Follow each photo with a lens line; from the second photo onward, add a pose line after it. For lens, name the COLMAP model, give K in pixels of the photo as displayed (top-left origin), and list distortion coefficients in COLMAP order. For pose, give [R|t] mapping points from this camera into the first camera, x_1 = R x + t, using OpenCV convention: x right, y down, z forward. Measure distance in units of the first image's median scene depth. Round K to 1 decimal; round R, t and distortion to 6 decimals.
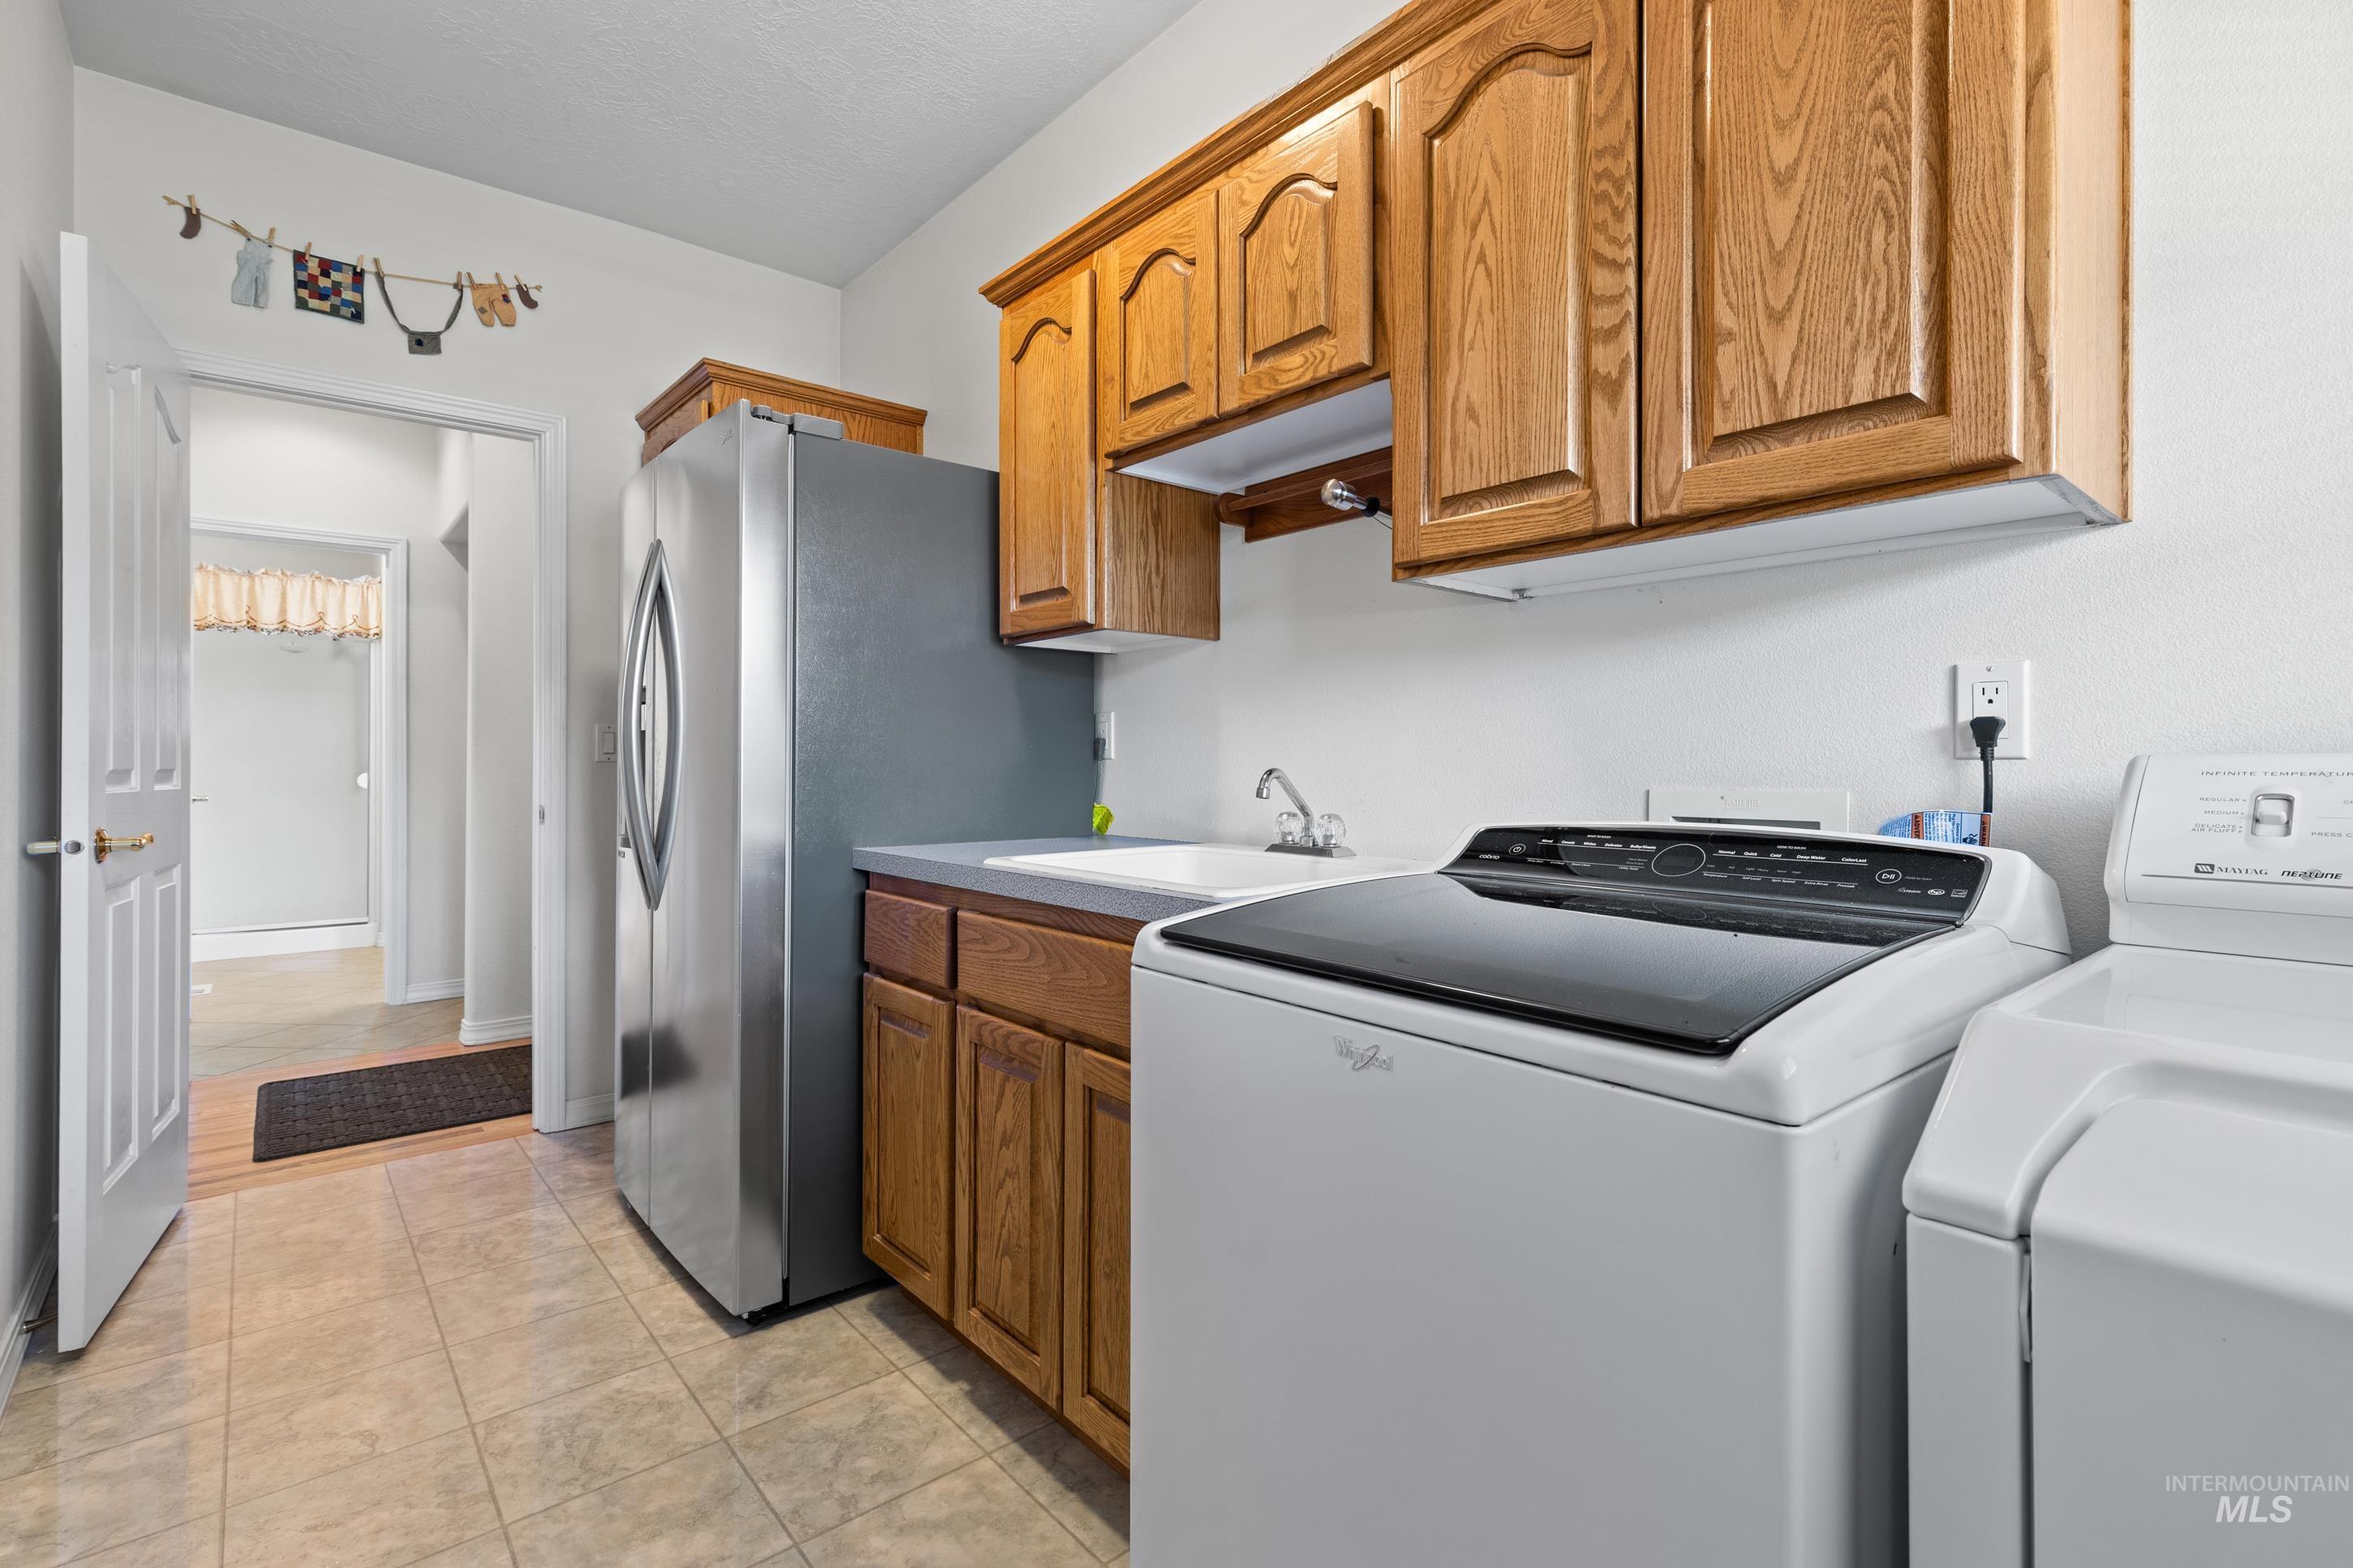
lens RADIAL K [[1079.2, 0, 1169.4], [0, 1079.2, 779.3], [0, 0, 1]] dist [0.002002, -0.000540]
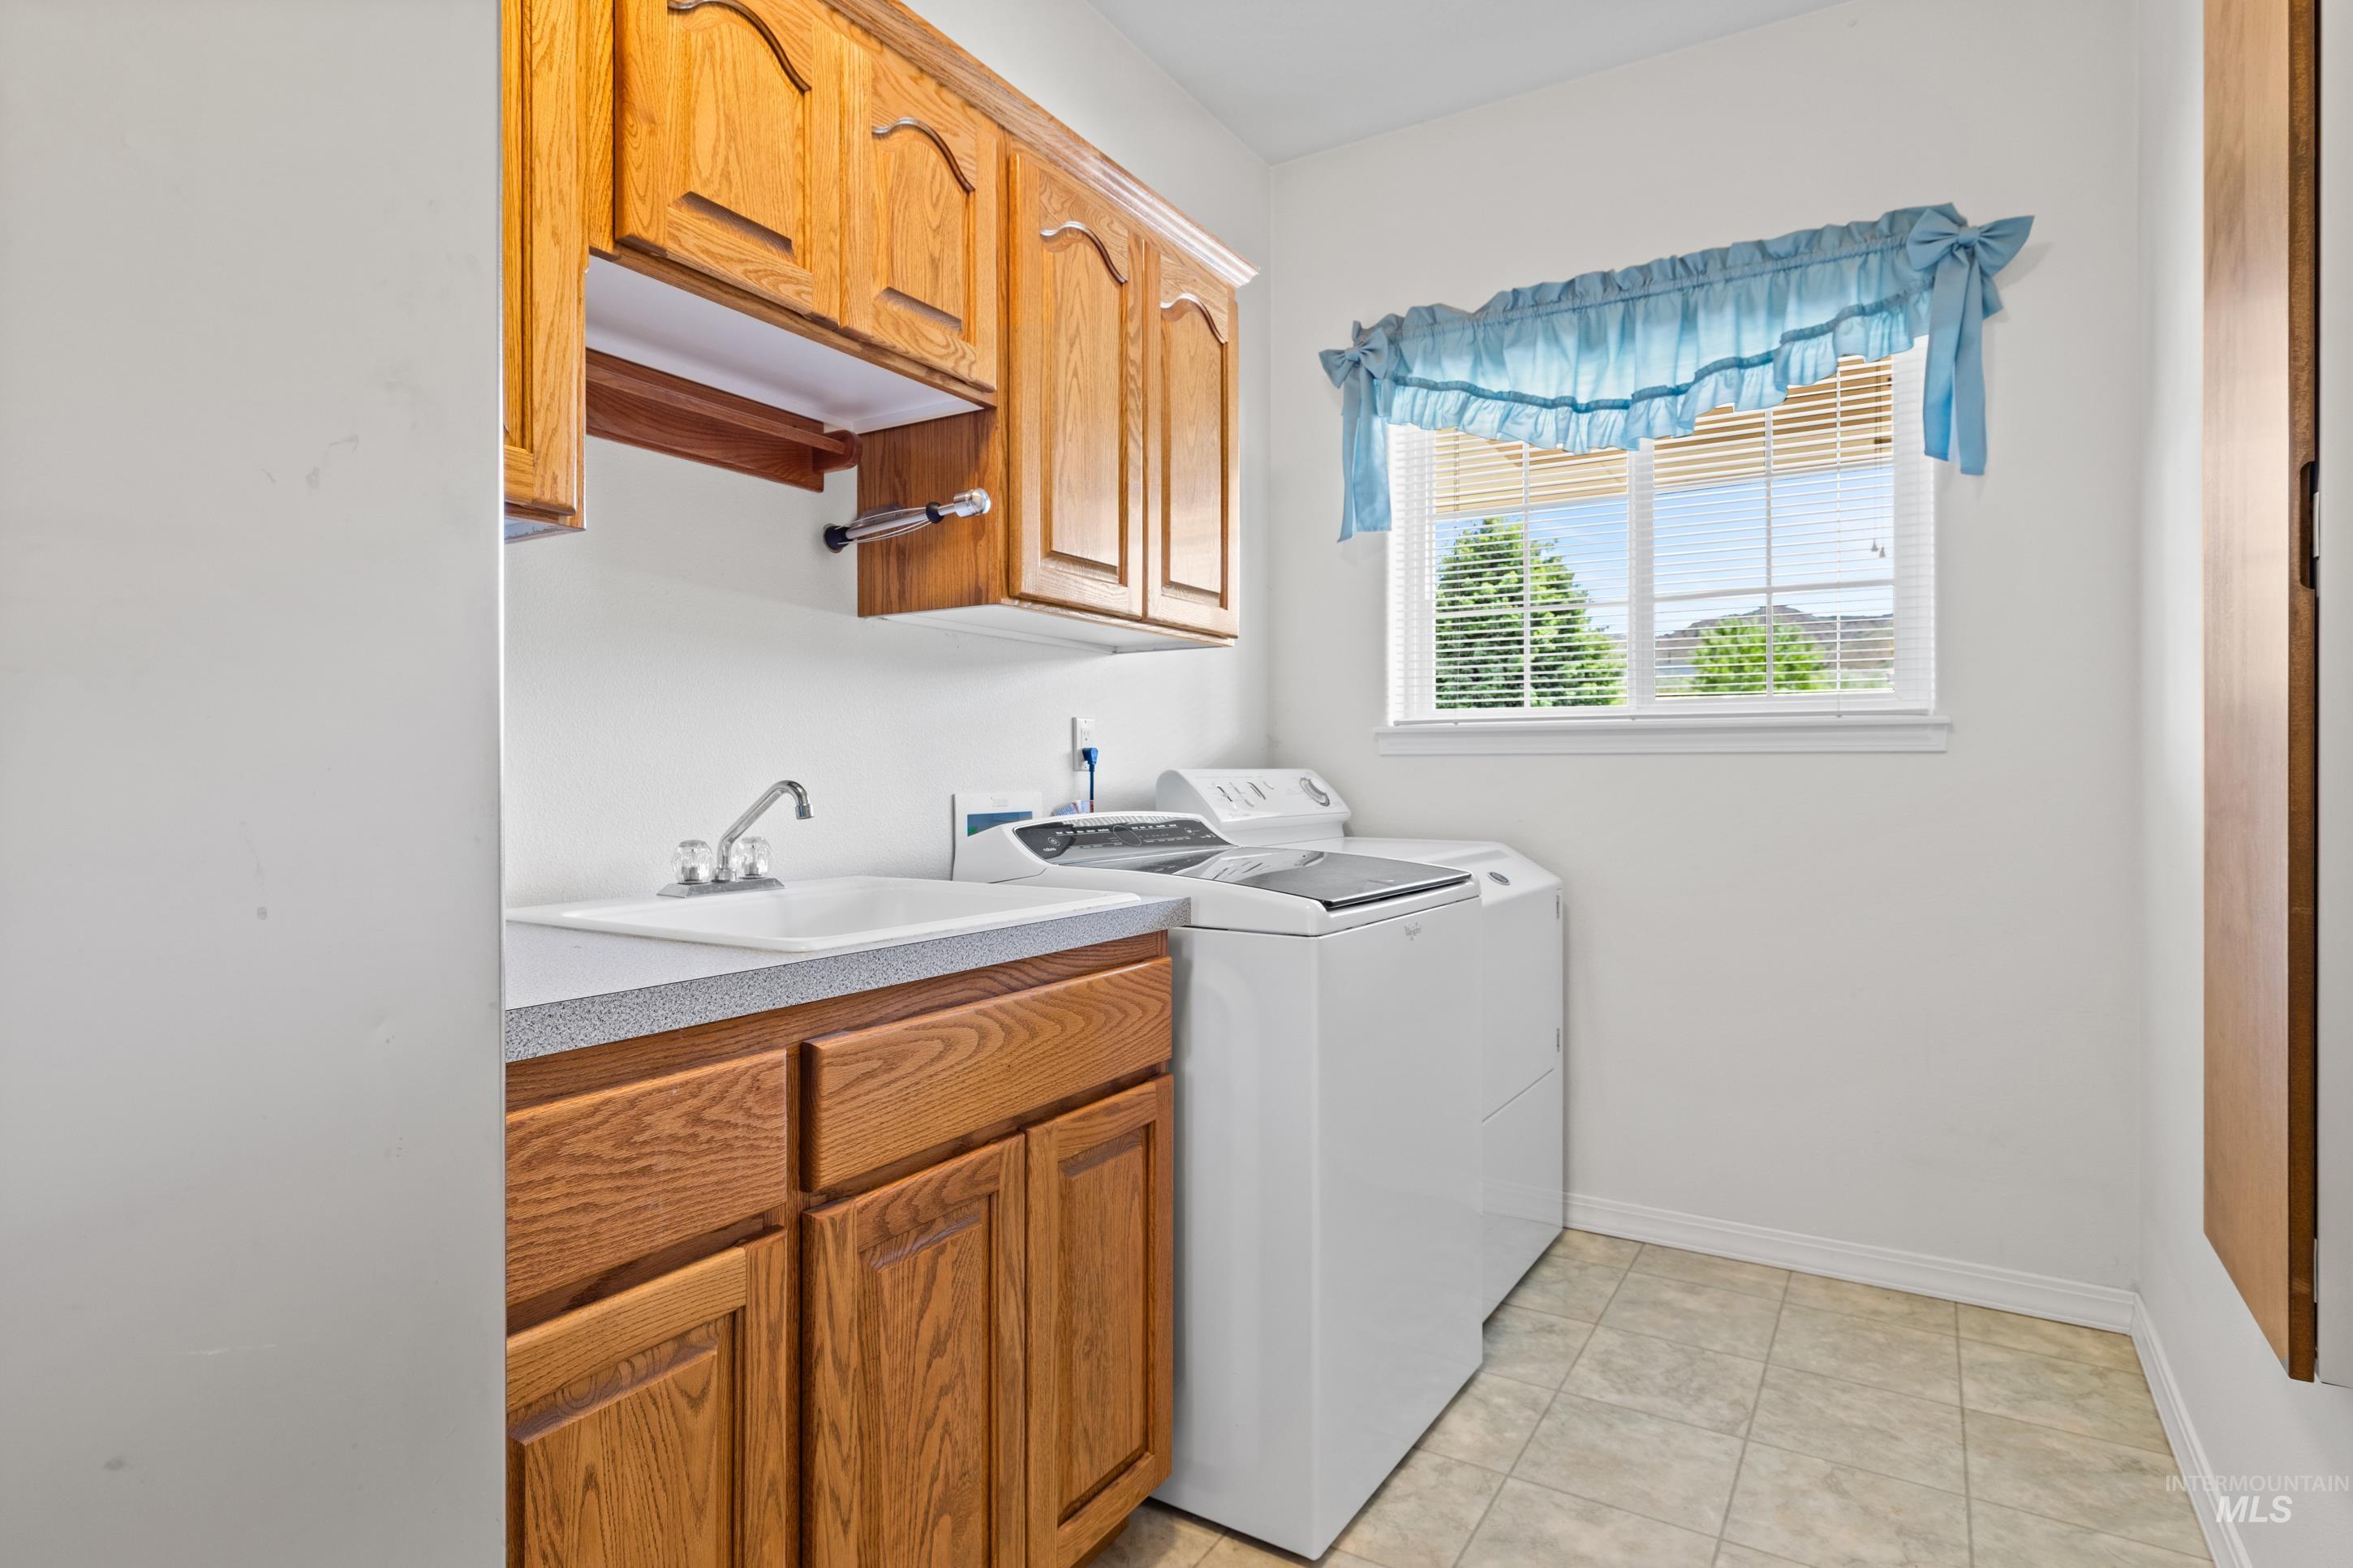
lens RADIAL K [[1348.0, 0, 1176.5], [0, 1348.0, 784.0], [0, 0, 1]] dist [0.000367, 0.064405]
pose [[-0.351408, -0.012188, 0.936143, -1.032494], [0.010220, 0.999806, 0.016853, -0.024039], [-0.936167, 0.015490, -0.351215, 1.216550]]
